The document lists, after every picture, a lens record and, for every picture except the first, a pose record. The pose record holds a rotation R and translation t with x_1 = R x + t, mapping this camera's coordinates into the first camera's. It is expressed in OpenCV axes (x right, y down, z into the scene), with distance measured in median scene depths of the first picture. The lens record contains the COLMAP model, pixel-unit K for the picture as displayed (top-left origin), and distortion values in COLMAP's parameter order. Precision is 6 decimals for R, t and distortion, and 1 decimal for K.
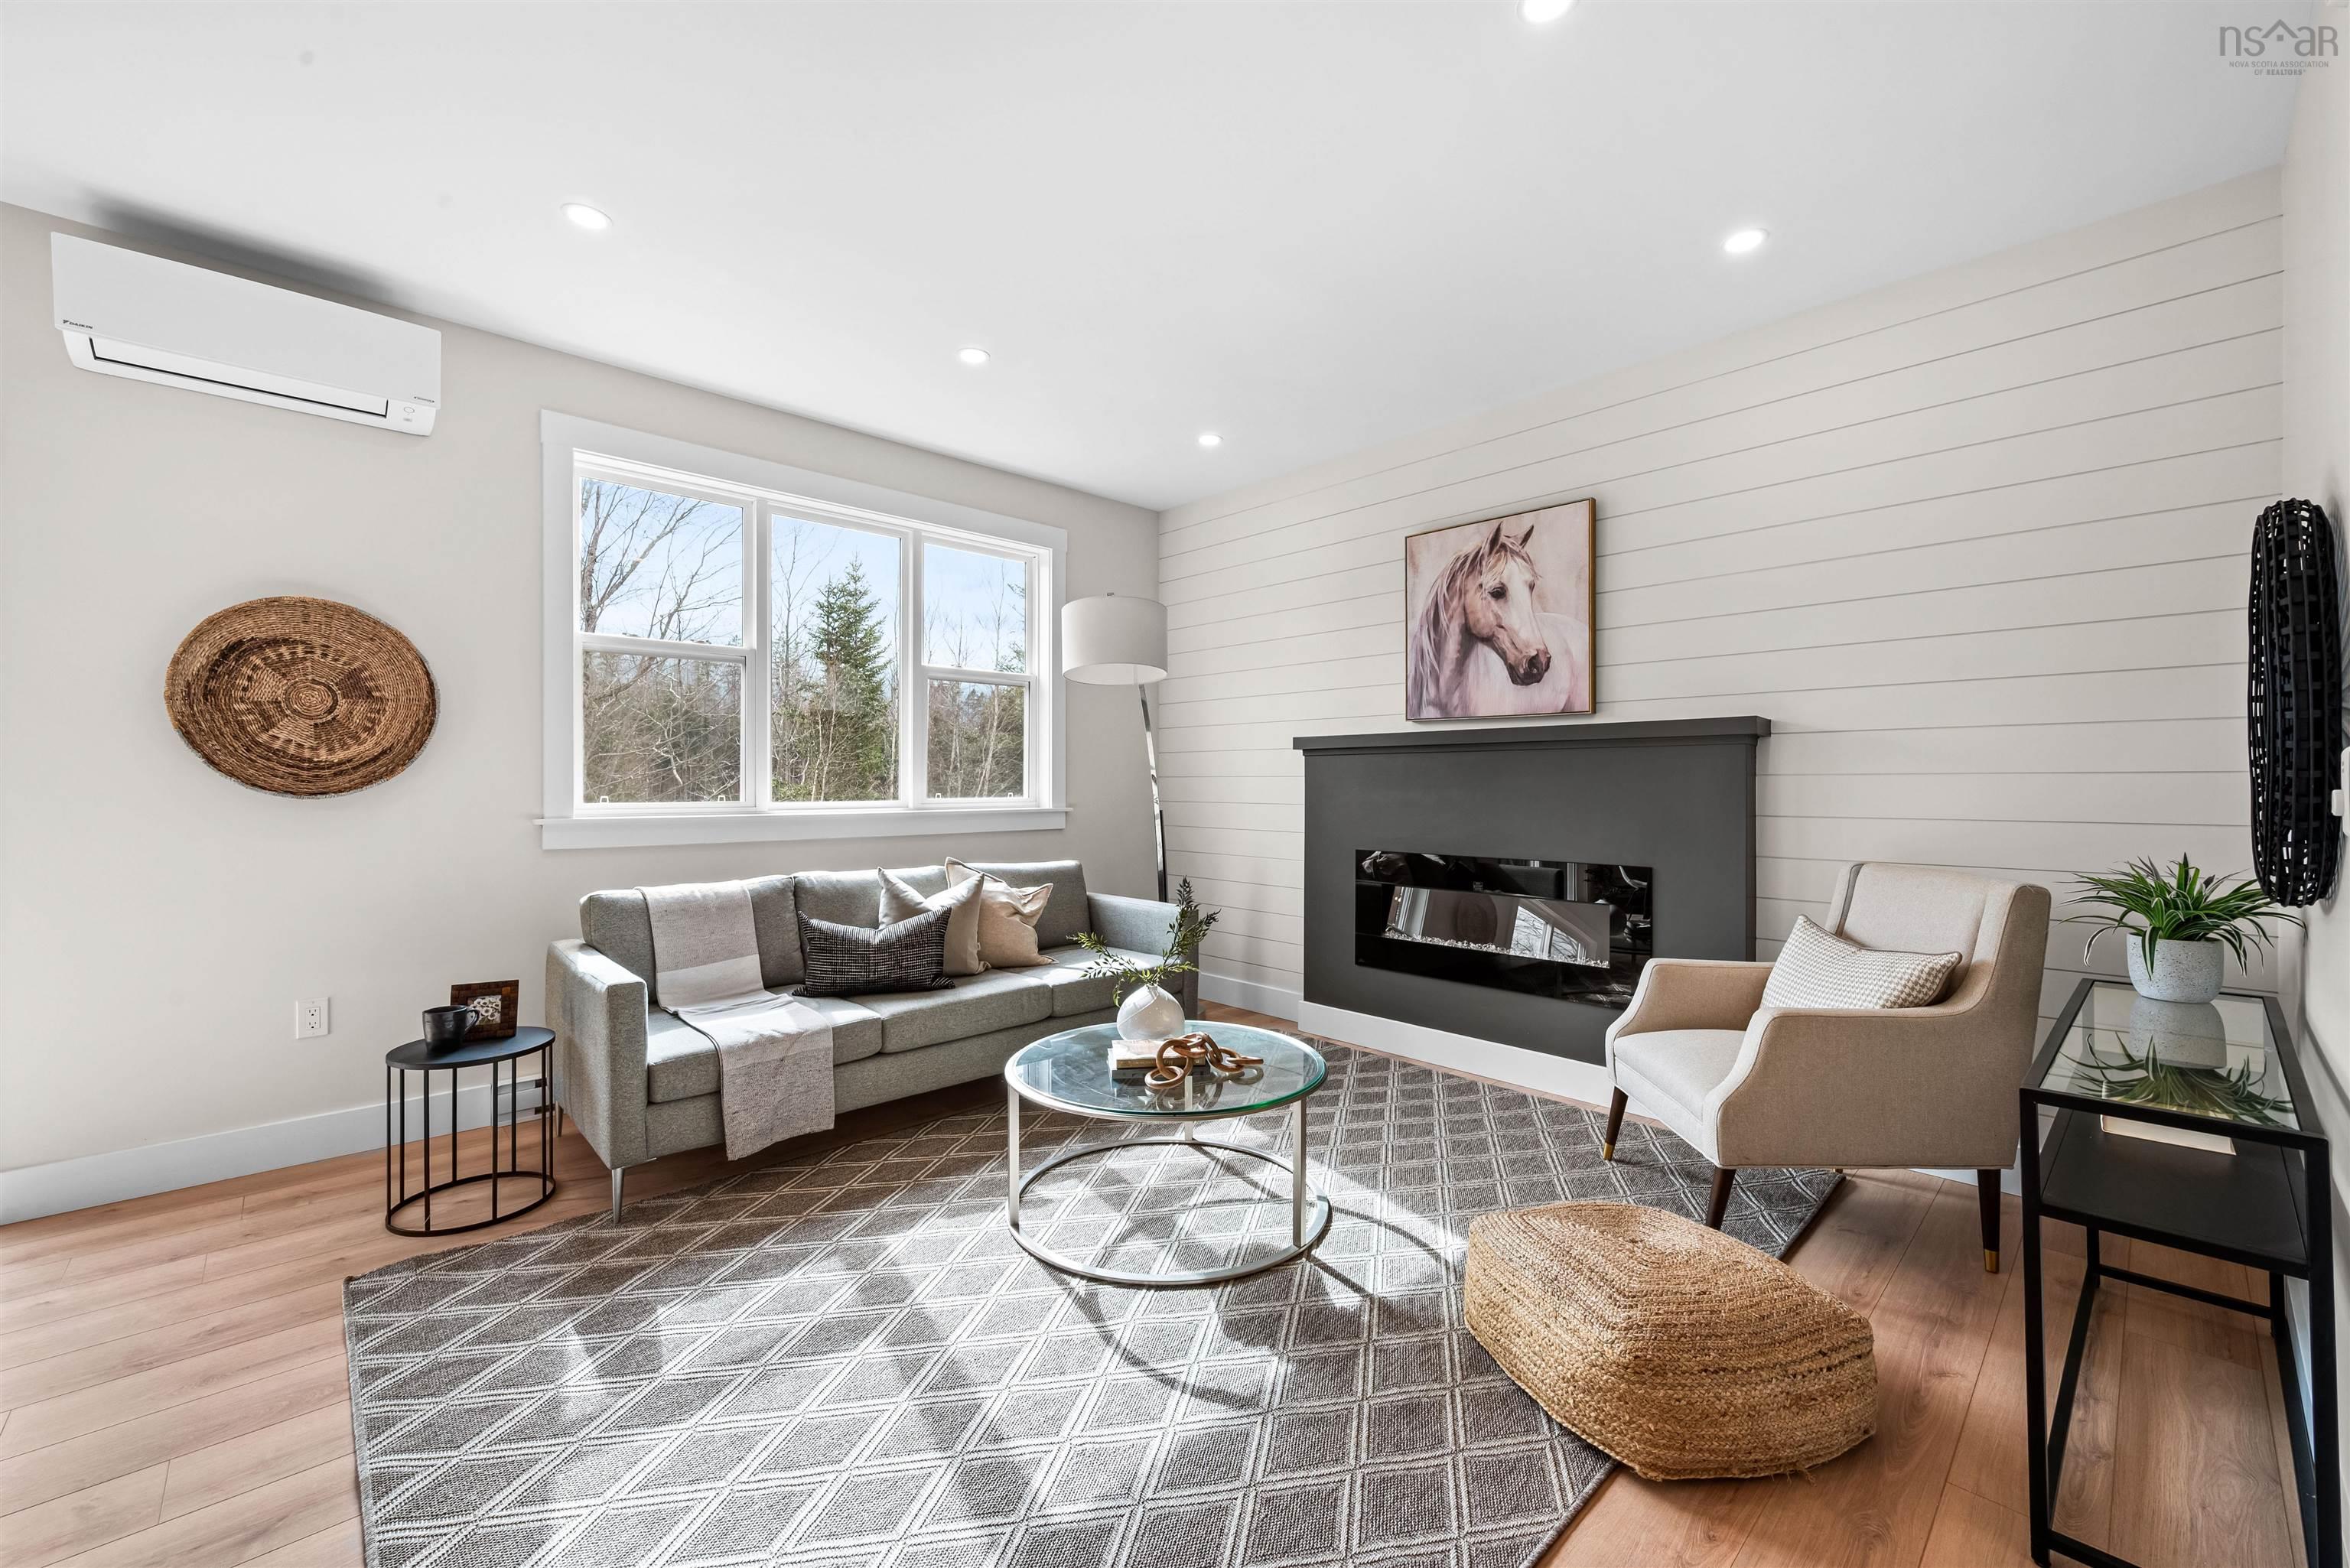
lens RADIAL K [[951.7, 0, 1177.0], [0, 951.7, 780.2], [0, 0, 1]] dist [-0.000036, -0.000145]
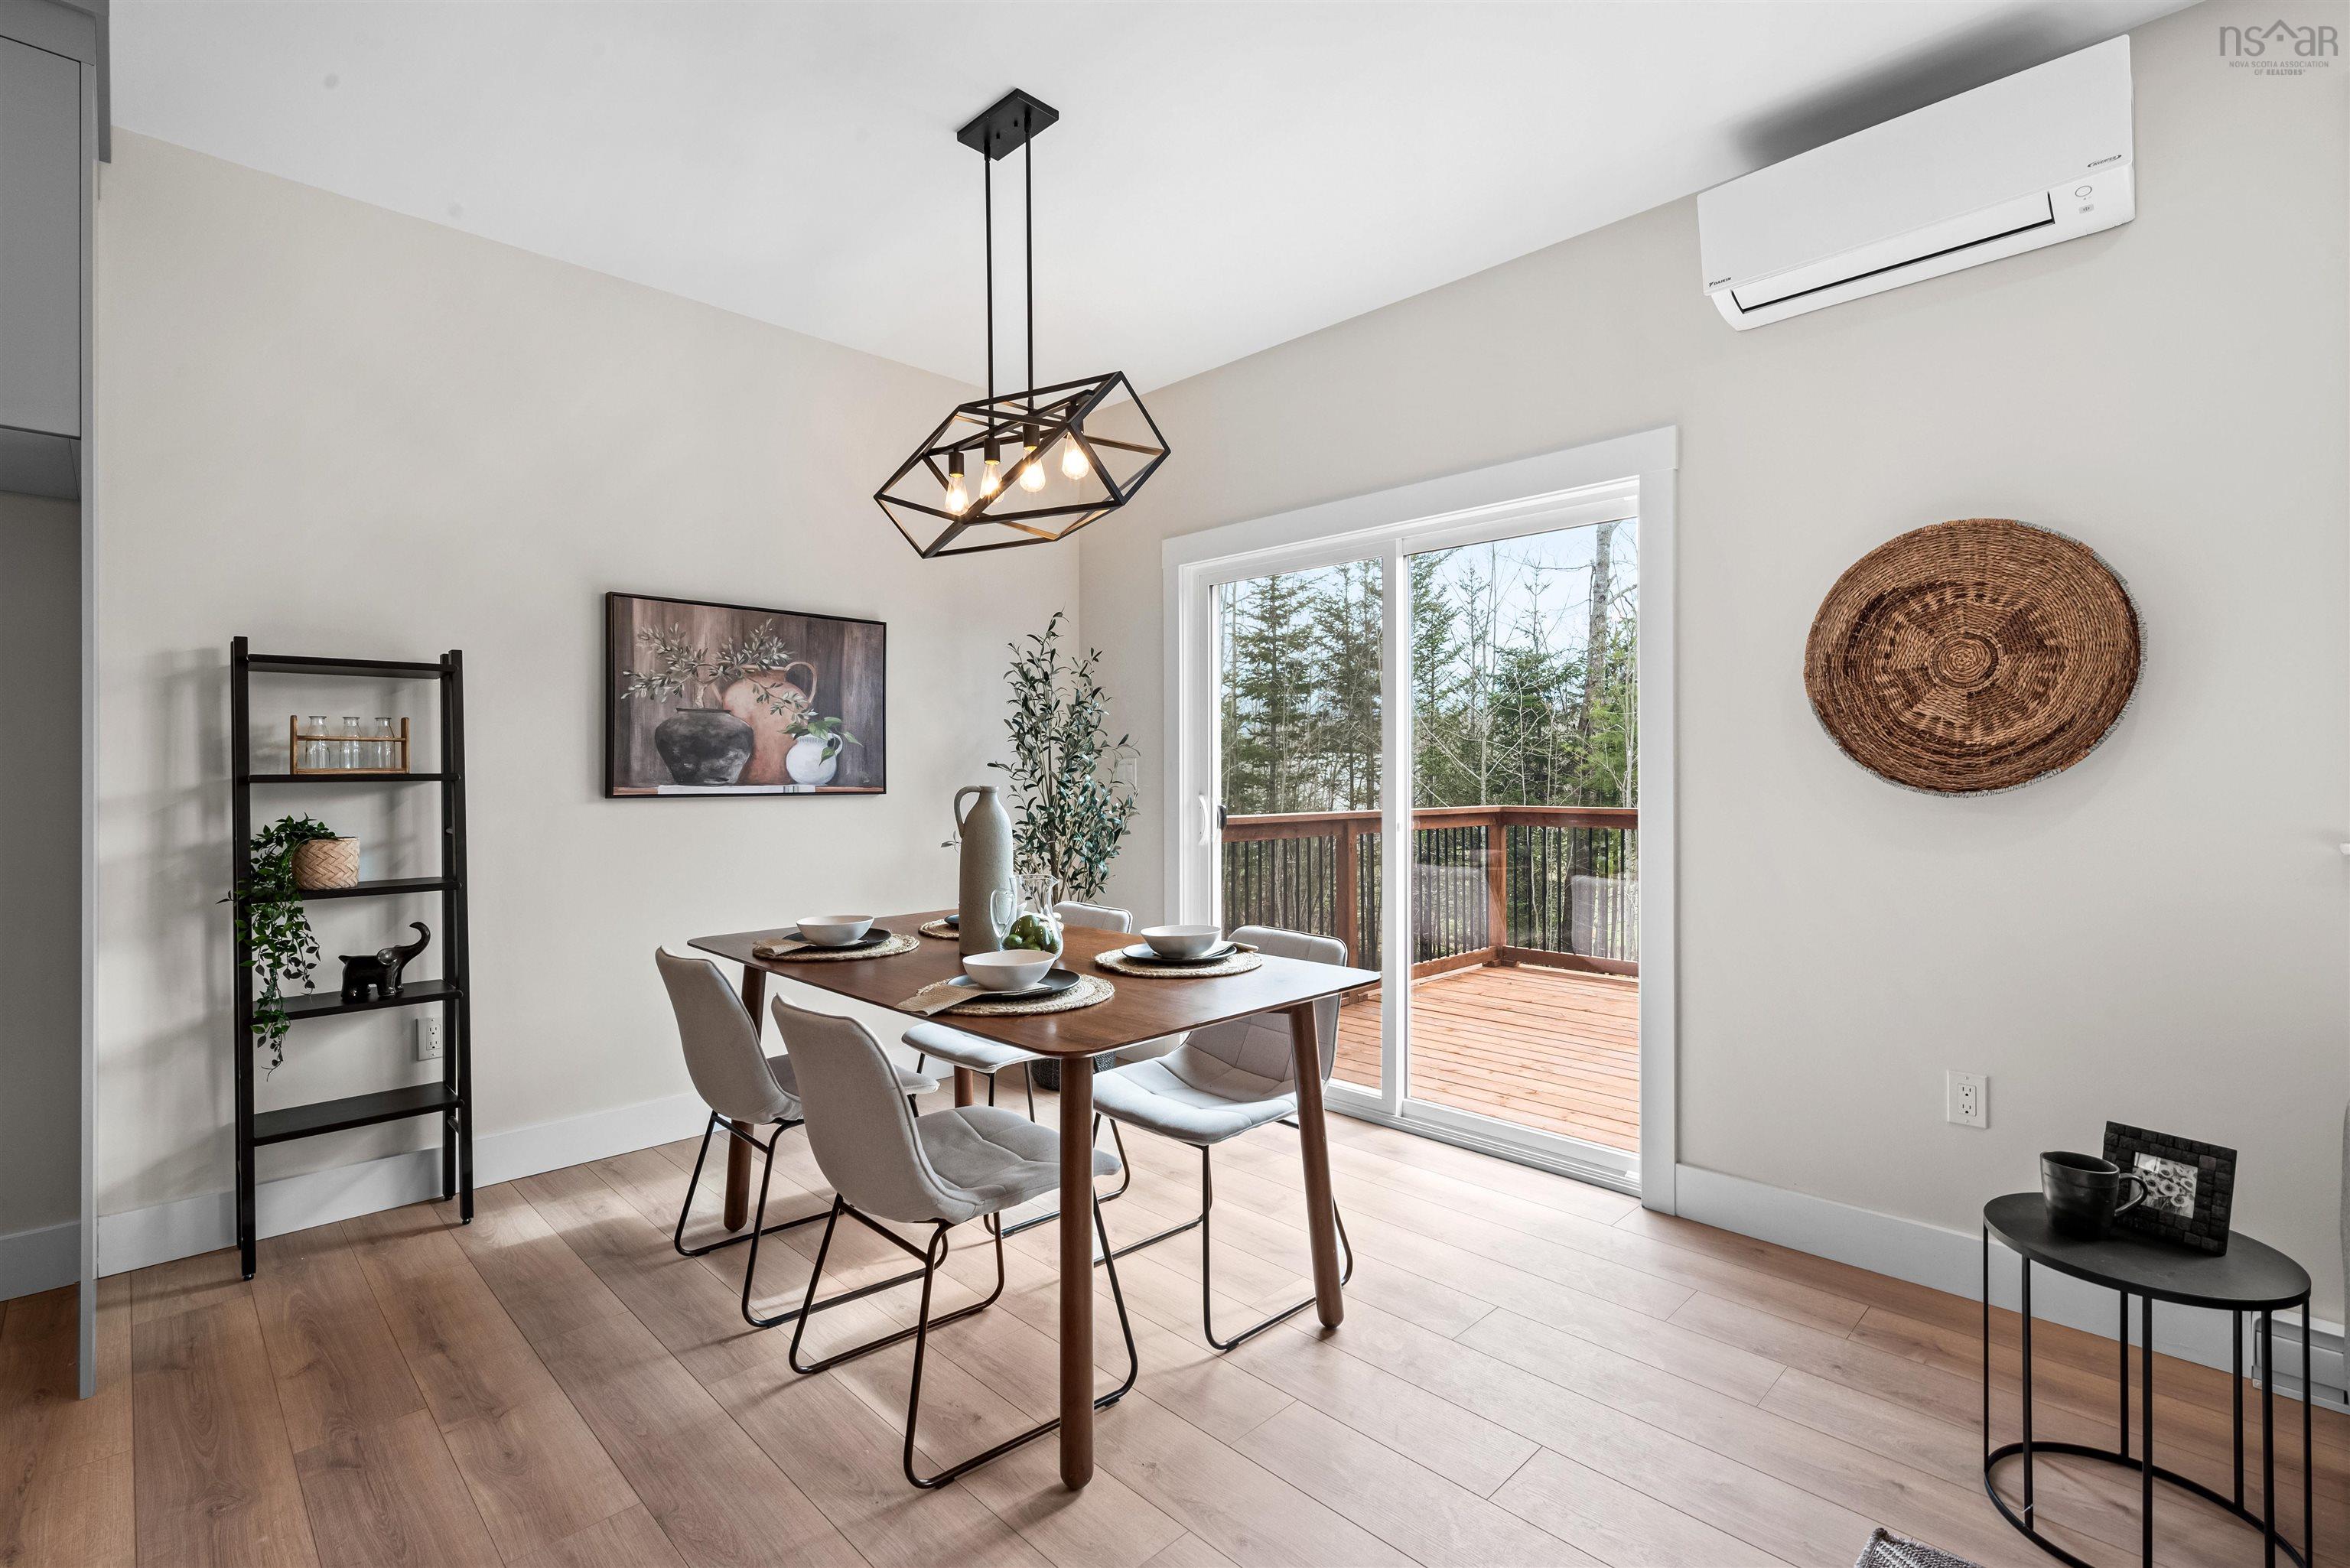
lens RADIAL K [[1071.8, 0, 1184.0], [0, 1071.8, 768.8], [0, 0, 1]] dist [0.004750, 0.000781]
pose [[0.032930, -0.007034, -0.999433, -0.117006], [0.001328, 0.999975, -0.006994, 0.003143], [0.999457, -0.001097, 0.032938, 0.405378]]
